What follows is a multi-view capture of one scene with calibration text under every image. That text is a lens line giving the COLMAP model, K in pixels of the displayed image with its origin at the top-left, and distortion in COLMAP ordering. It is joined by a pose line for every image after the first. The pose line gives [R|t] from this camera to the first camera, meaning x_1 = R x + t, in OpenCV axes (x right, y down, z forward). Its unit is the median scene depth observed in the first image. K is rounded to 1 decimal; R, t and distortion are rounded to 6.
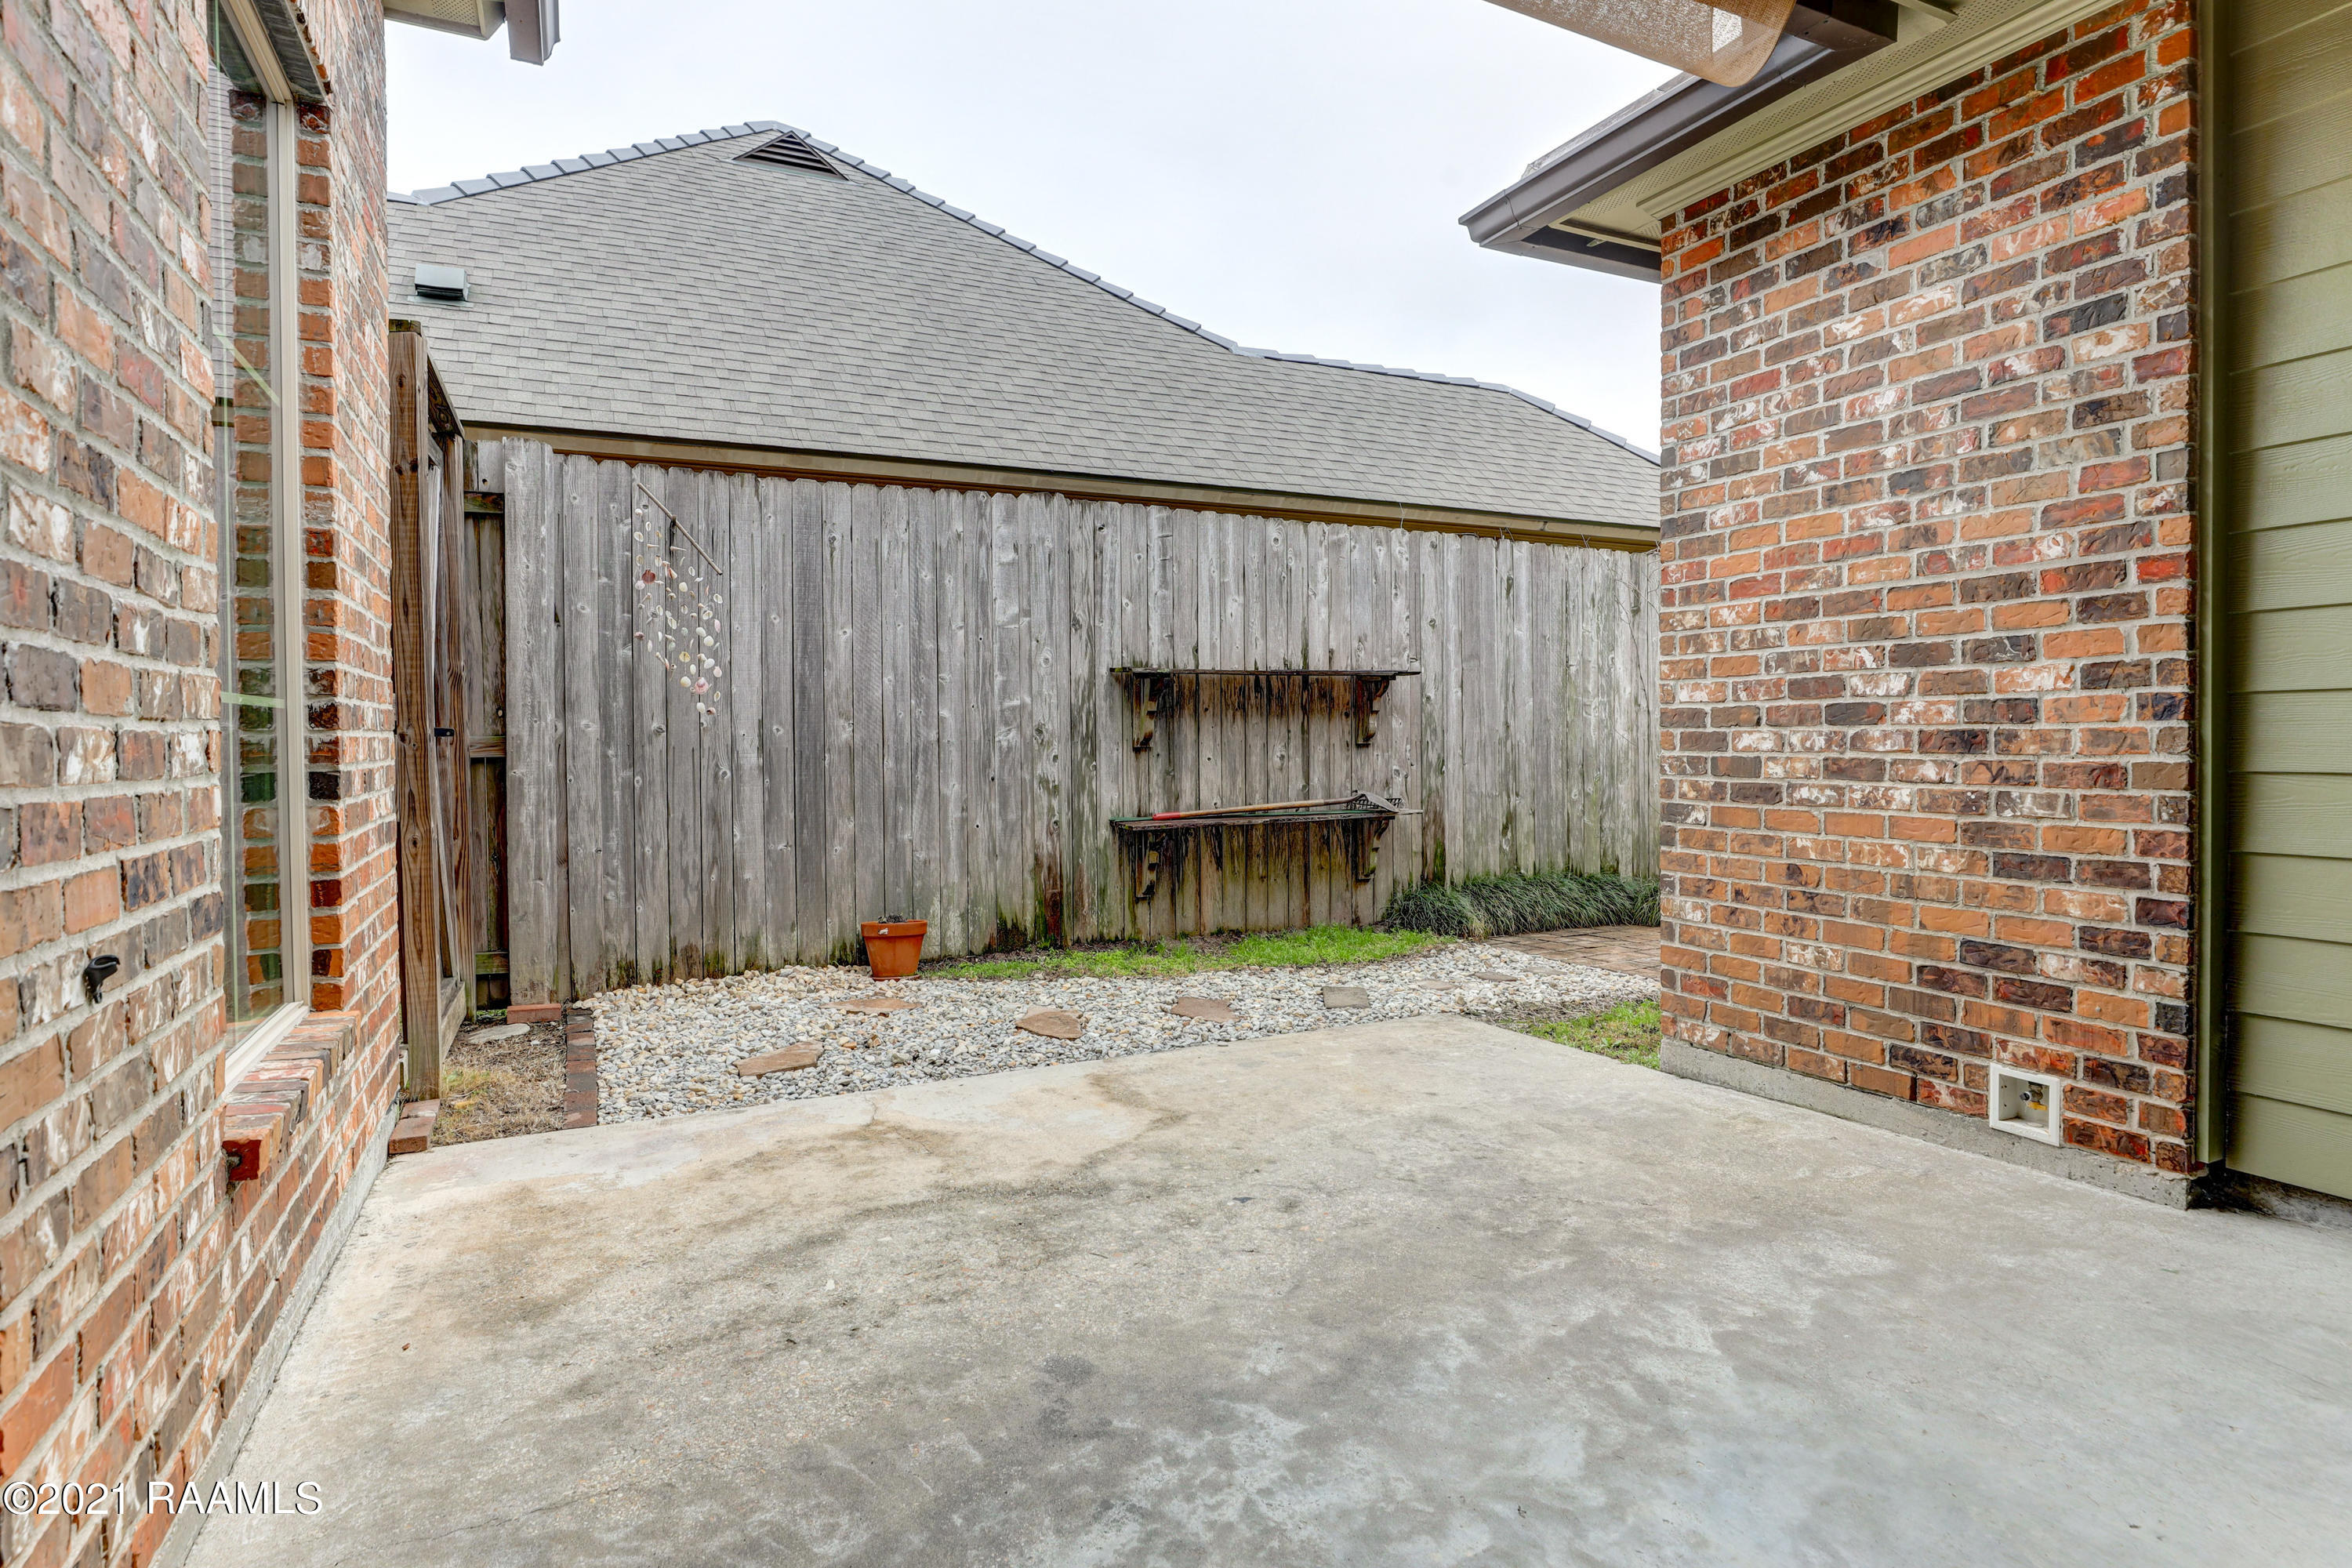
lens RADIAL K [[1201.6, 0, 1160.1], [0, 1201.6, 768.8], [0, 0, 1]] dist [-0.009814, 0.001373]
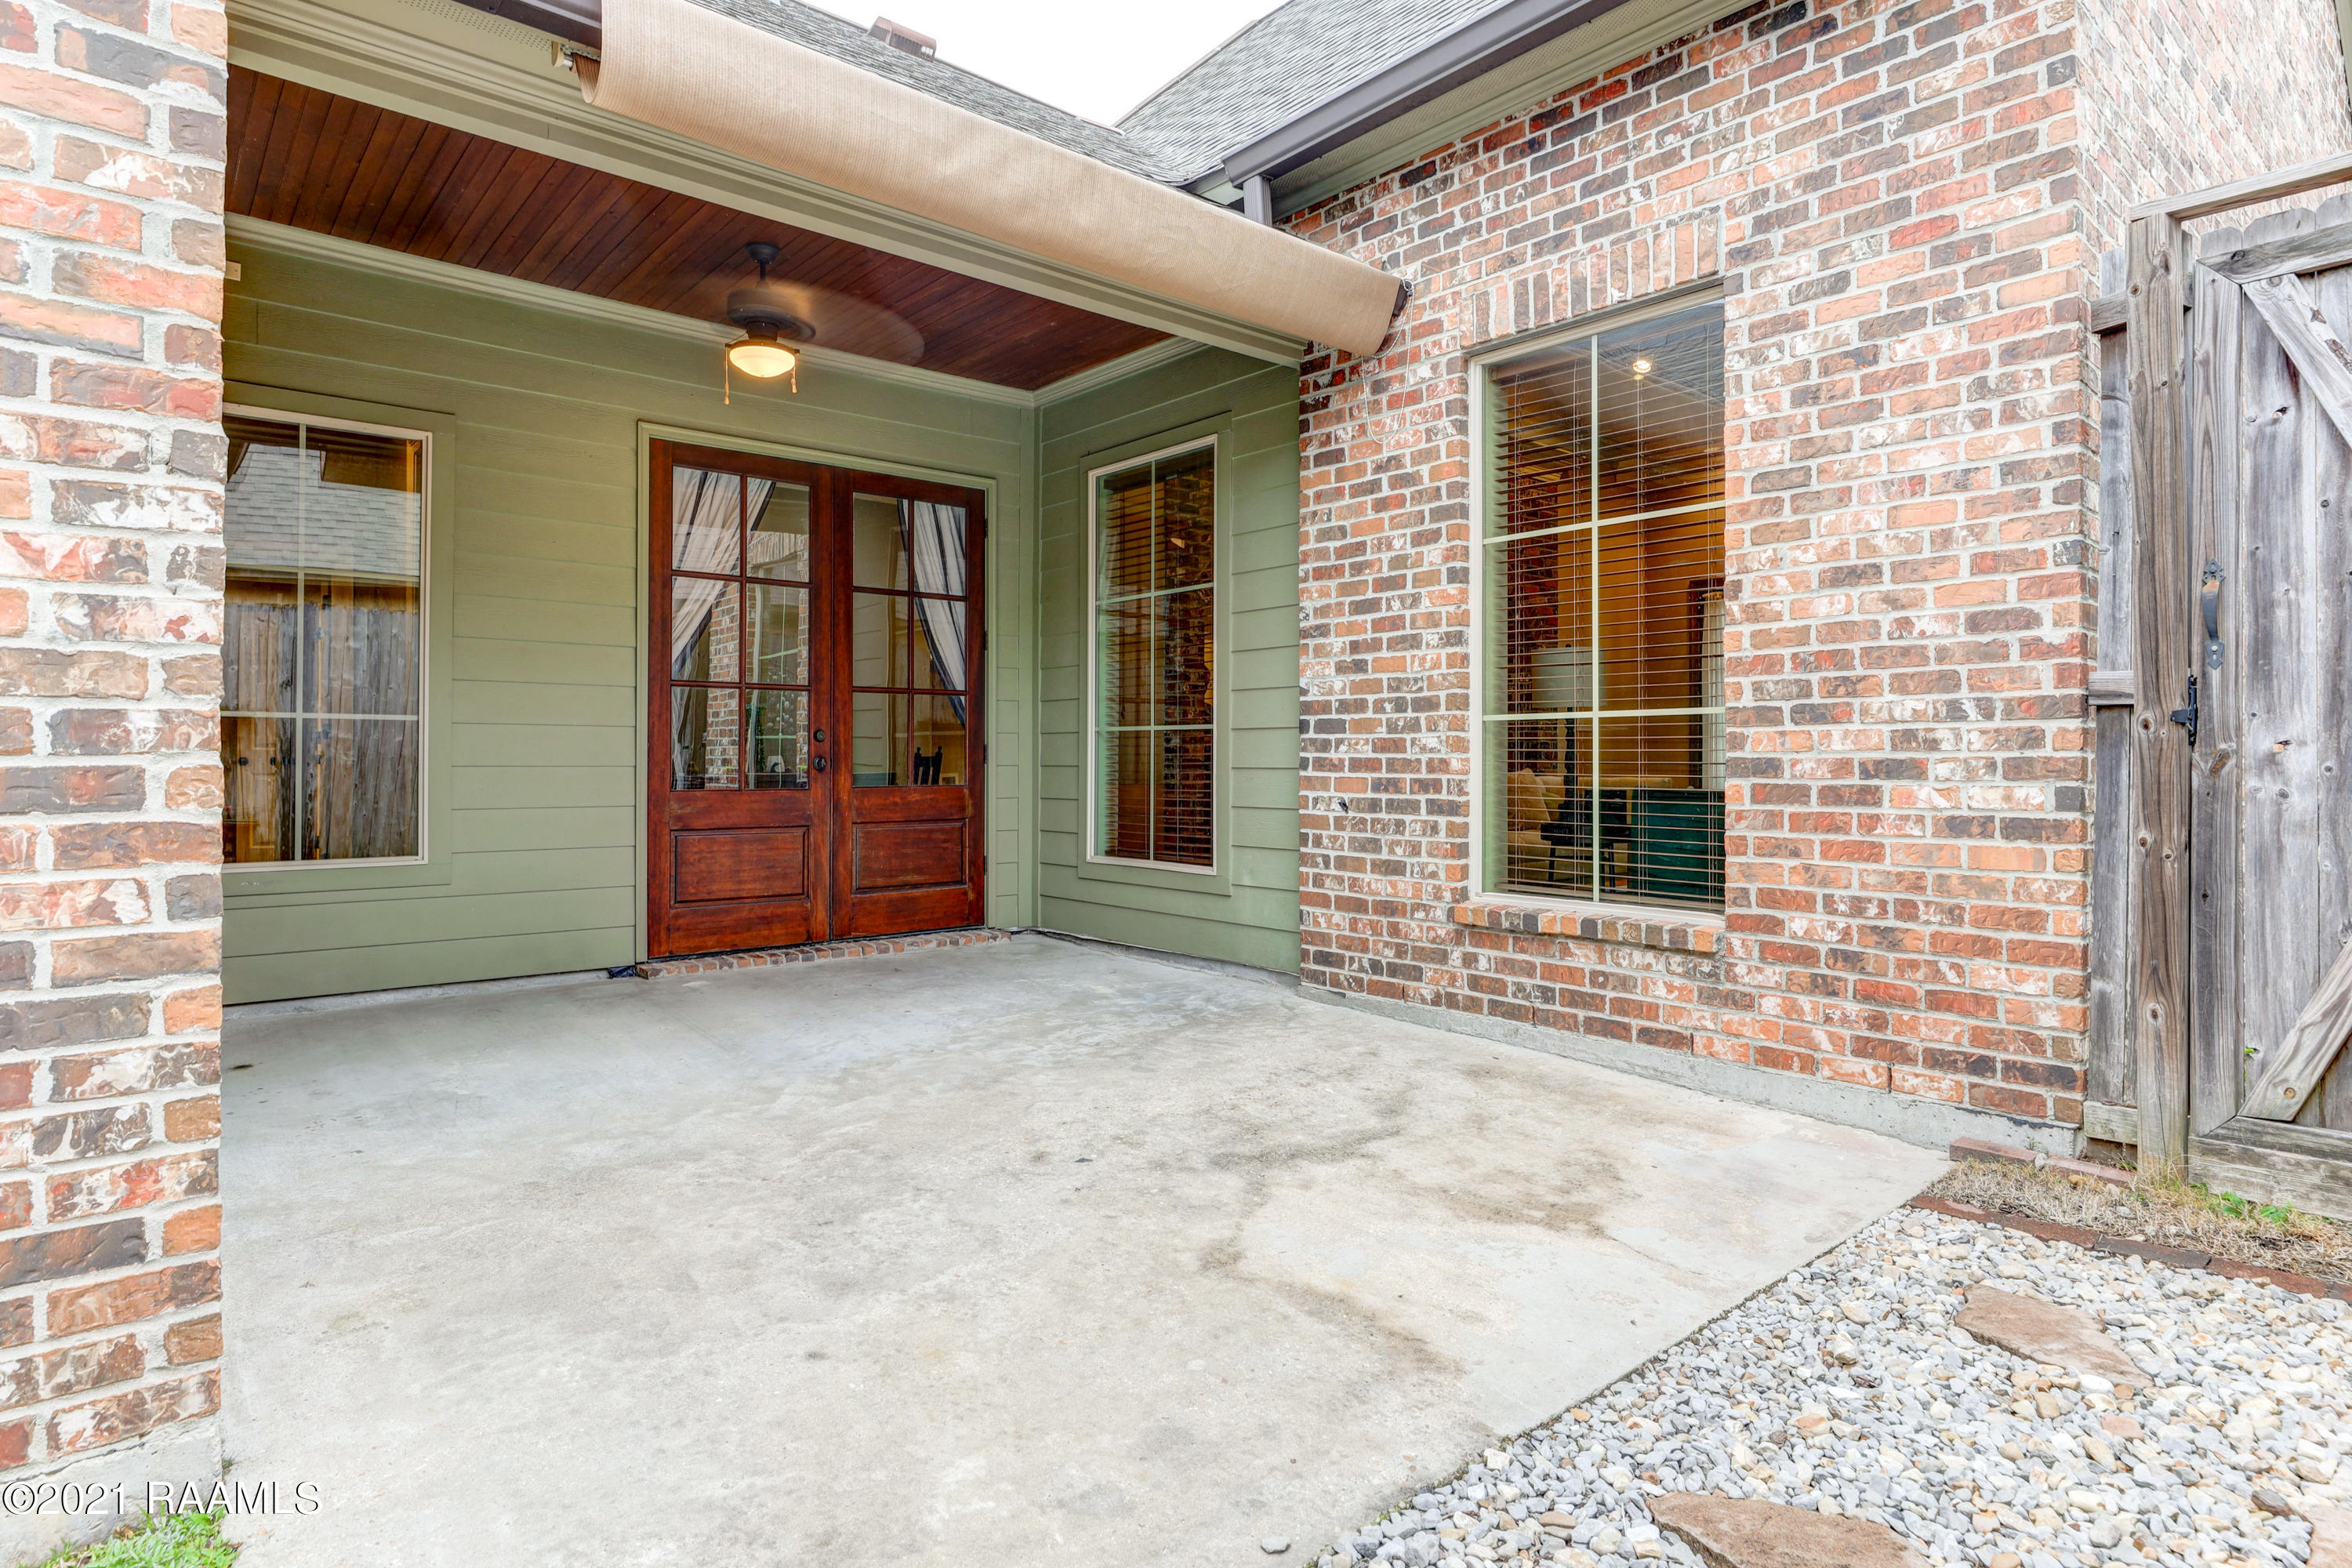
lens RADIAL K [[1282.0, 0, 1155.9], [0, 1282.0, 764.1], [0, 0, 1]] dist [-0.011334, 0.001285]
pose [[-0.970385, 0.011073, -0.241309, 0.258110], [0.003105, 0.999438, 0.033374, -0.033326], [0.241543, 0.031636, -0.969874, 1.956975]]
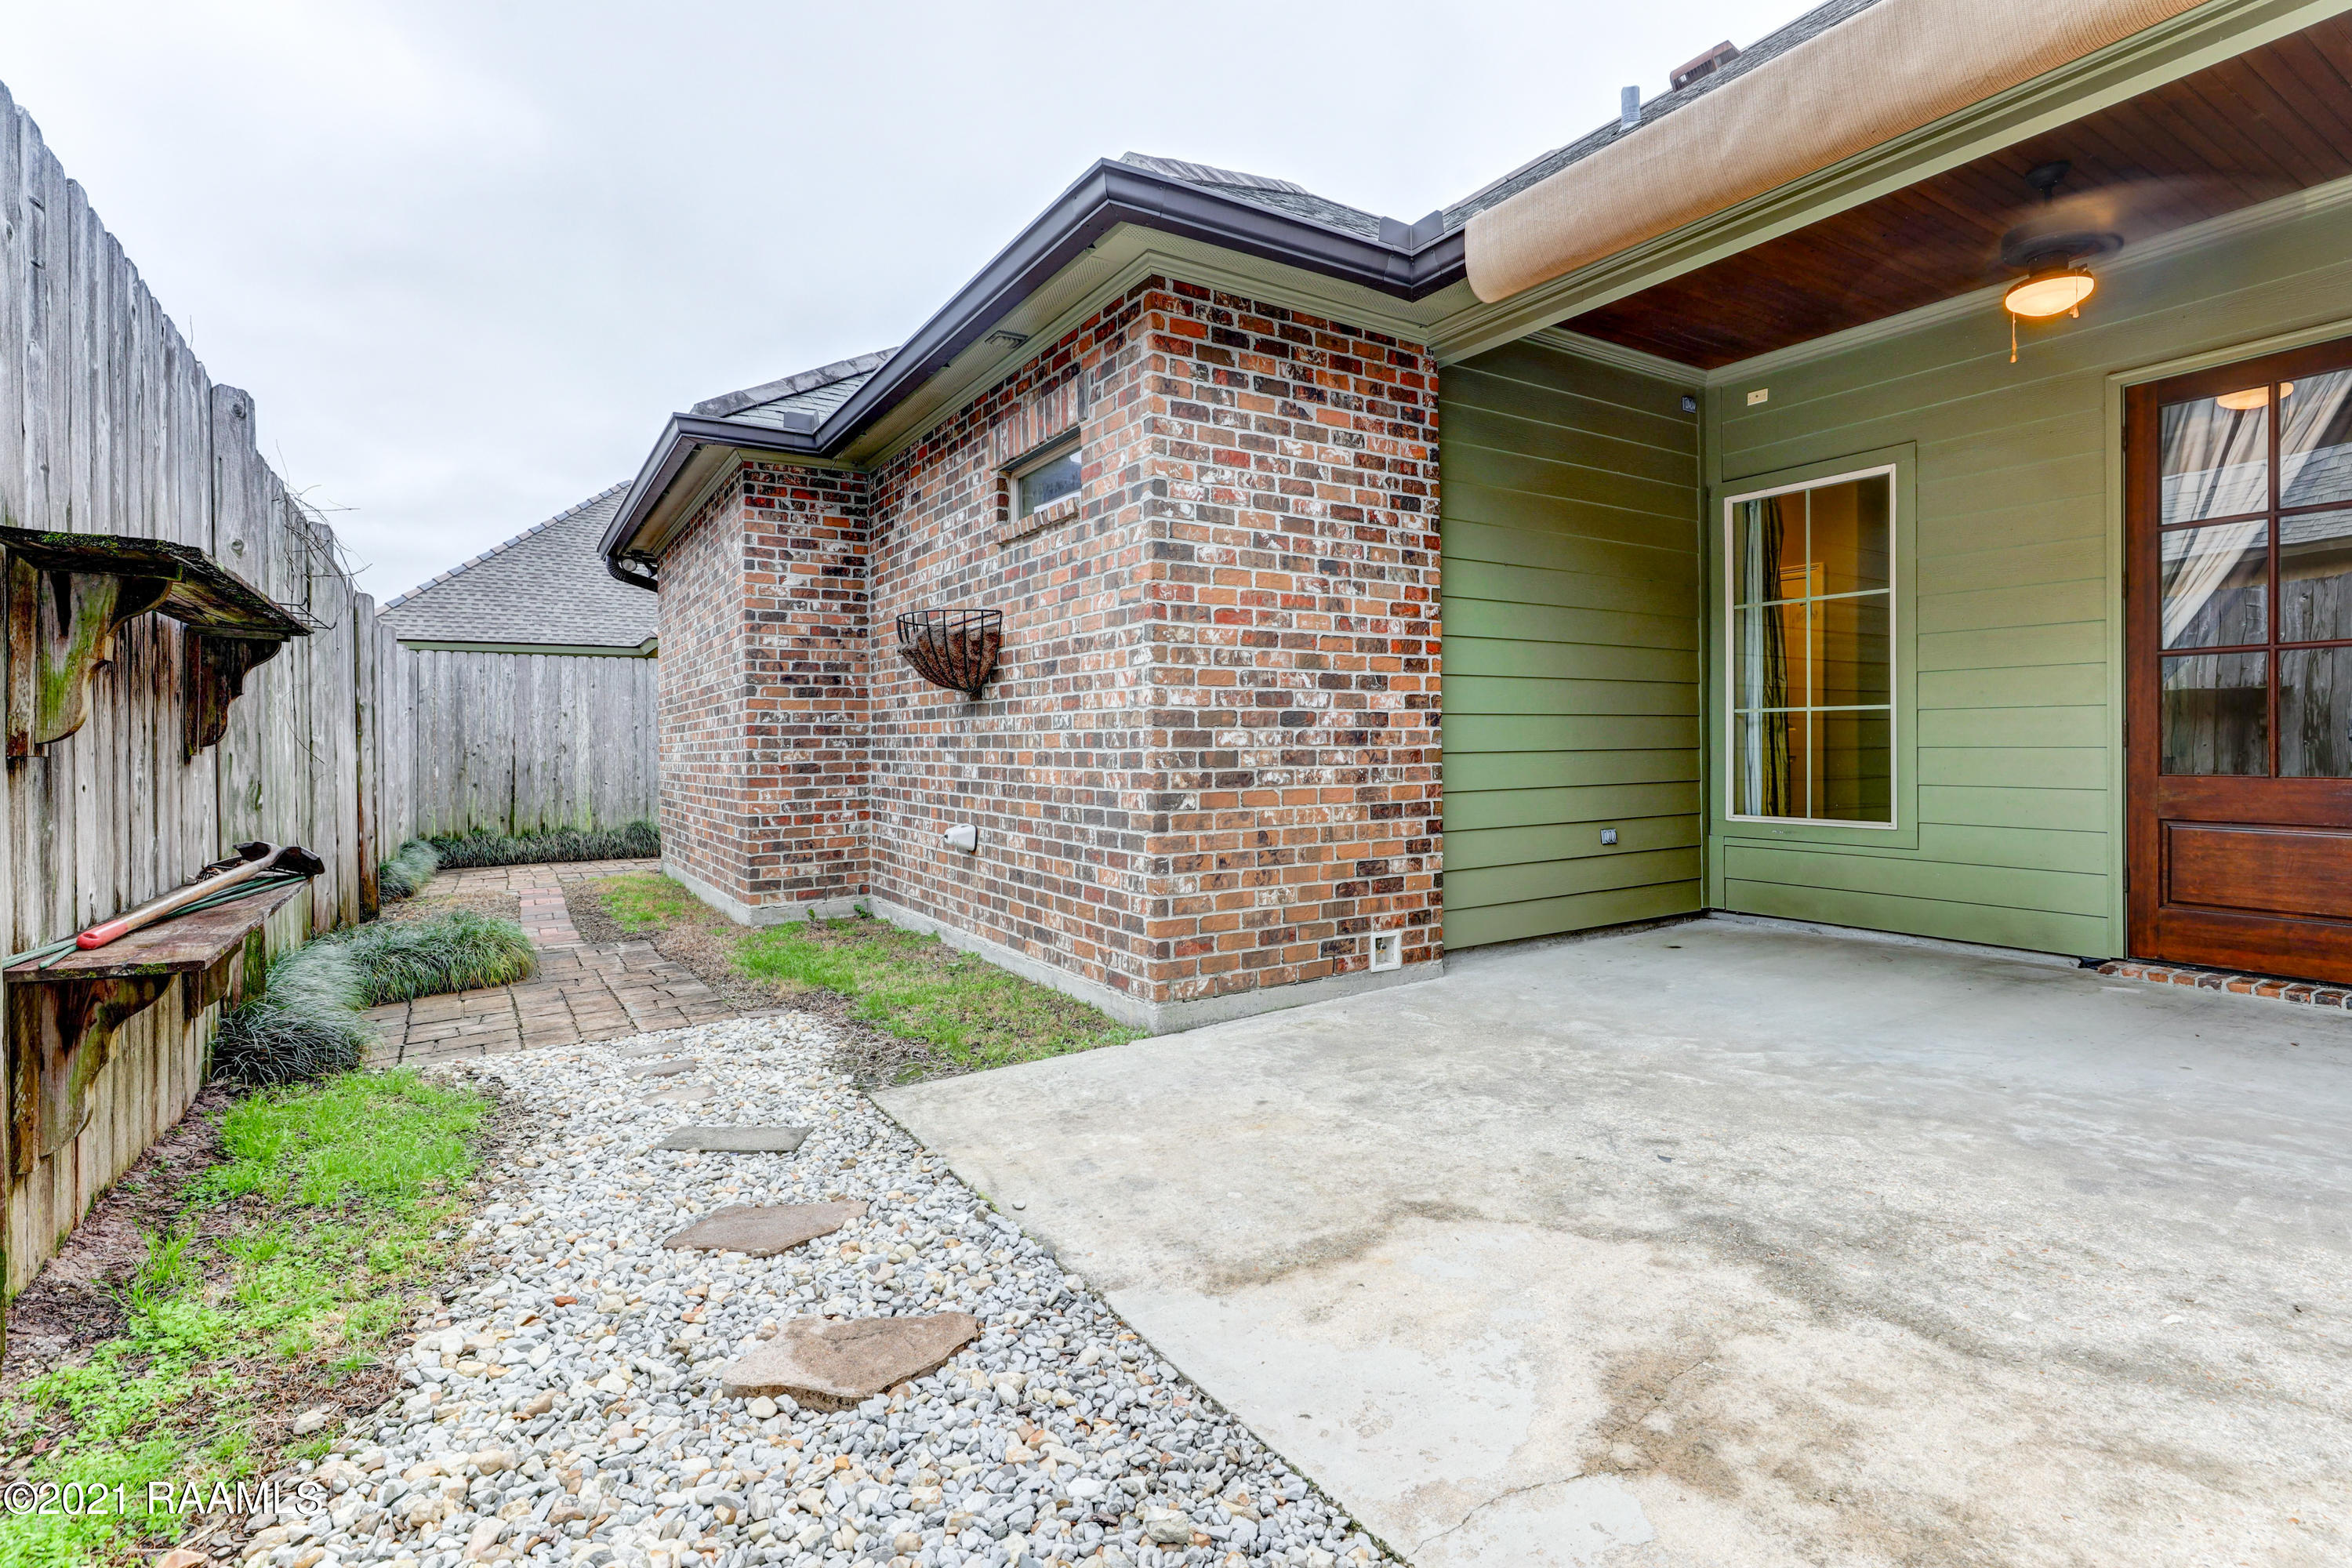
lens RADIAL K [[1100.7, 0, 1188.0], [0, 1100.7, 761.7], [0, 0, 1]] dist [-0.013247, 0.007372]
pose [[-0.110738, -0.000568, 0.993849, -0.768782], [0.039200, 0.999219, 0.004939, -0.007016], [-0.993076, 0.039506, -0.110629, 1.387210]]
